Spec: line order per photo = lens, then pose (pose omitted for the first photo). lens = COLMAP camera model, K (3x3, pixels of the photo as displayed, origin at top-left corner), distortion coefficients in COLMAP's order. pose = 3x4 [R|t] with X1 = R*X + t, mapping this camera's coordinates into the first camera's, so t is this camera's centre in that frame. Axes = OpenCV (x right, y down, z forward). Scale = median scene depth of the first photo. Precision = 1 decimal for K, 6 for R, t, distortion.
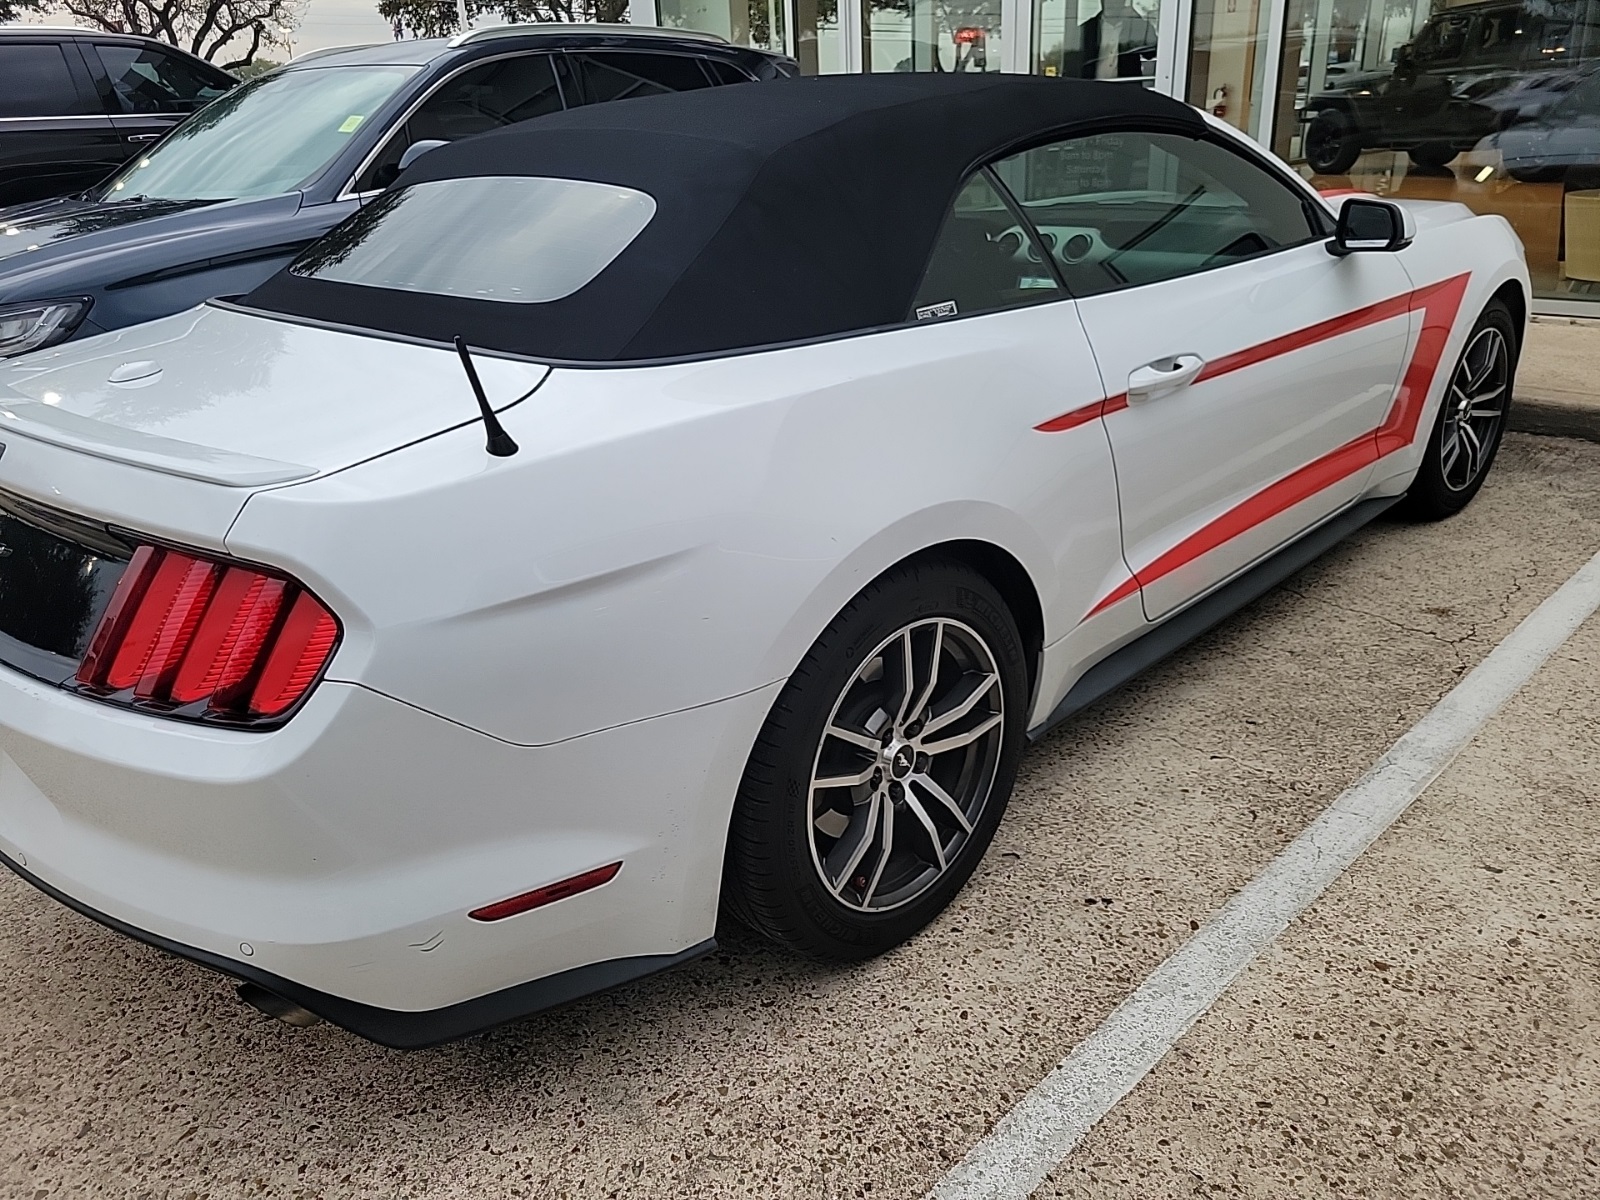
lens RADIAL K [[1206.6, 0, 799.5], [0, 1206.6, 602.2], [0, 0, 1]] dist [0.029749, -0.011146]
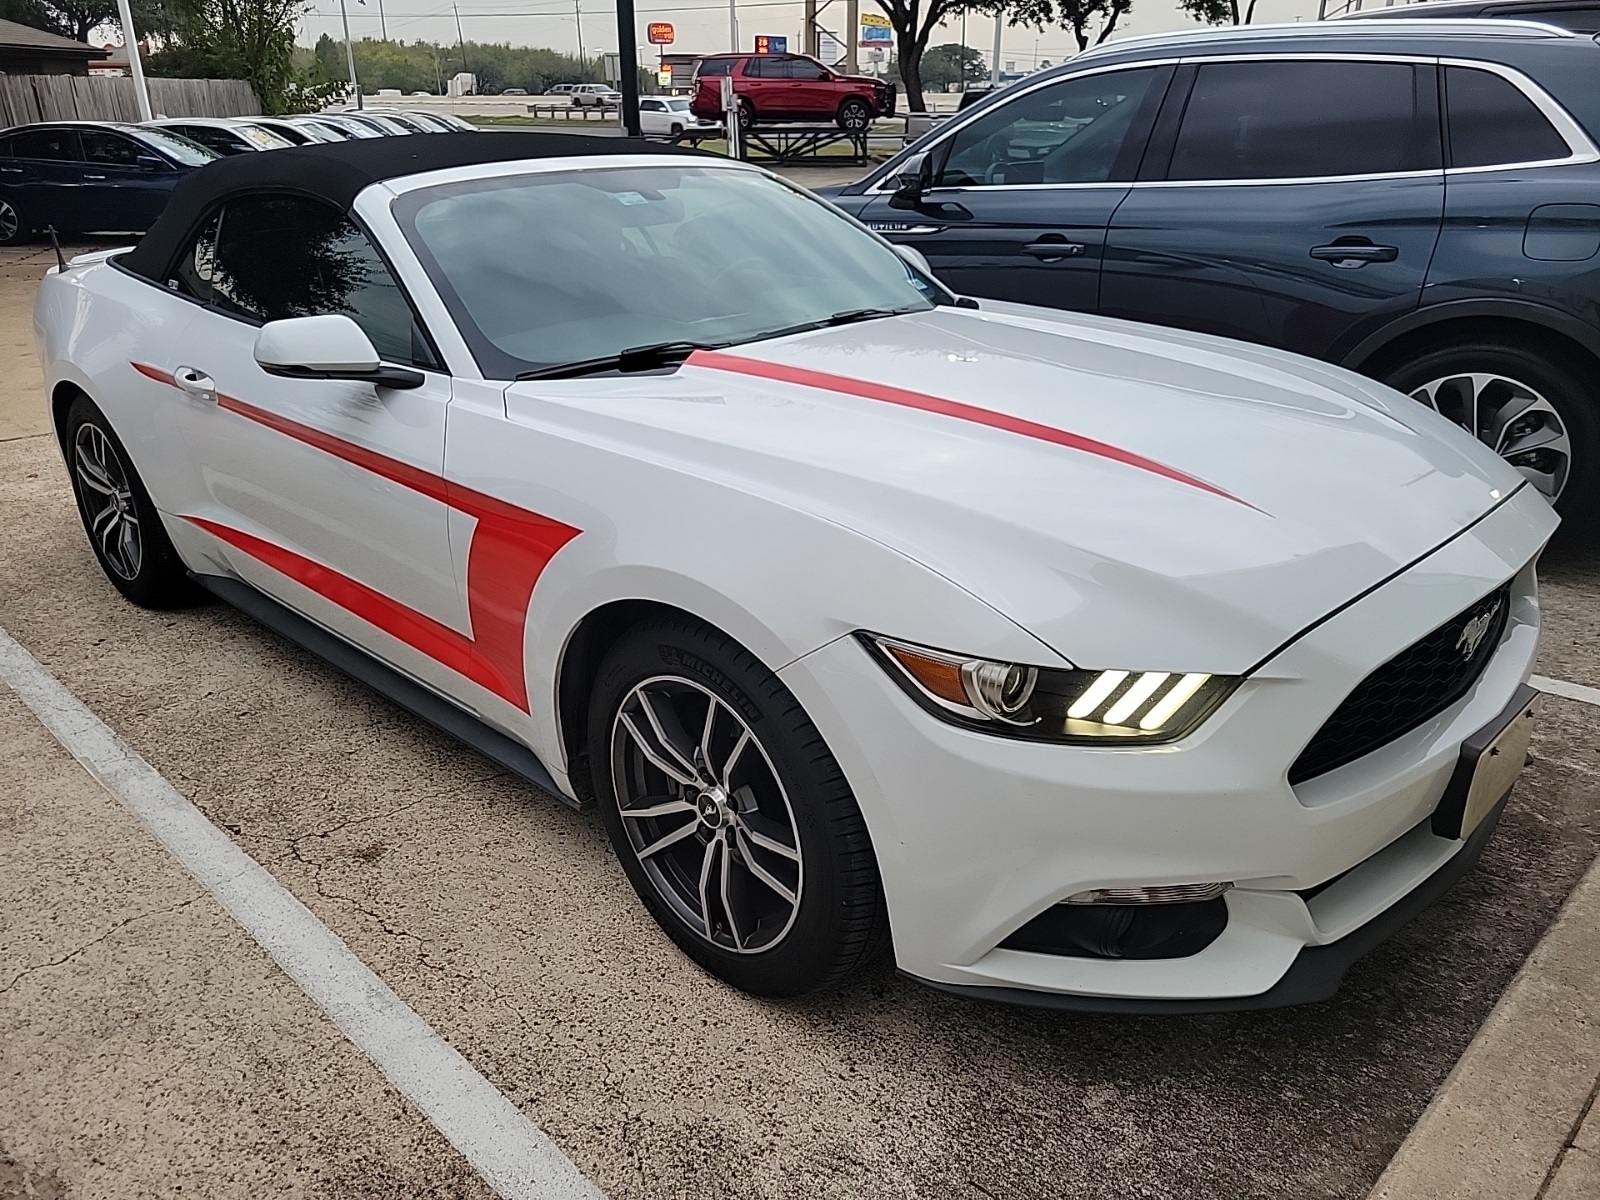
lens RADIAL K [[1206.6, 0, 797.7], [0, 1206.6, 599.8], [0, 0, 1]] dist [0.029749, -0.011146]
pose [[0.018301, 0.423190, -0.905856, 1.445421], [-0.385256, 0.839033, 0.384189, -0.671751], [0.922628, 0.341955, 0.178392, 1.287445]]
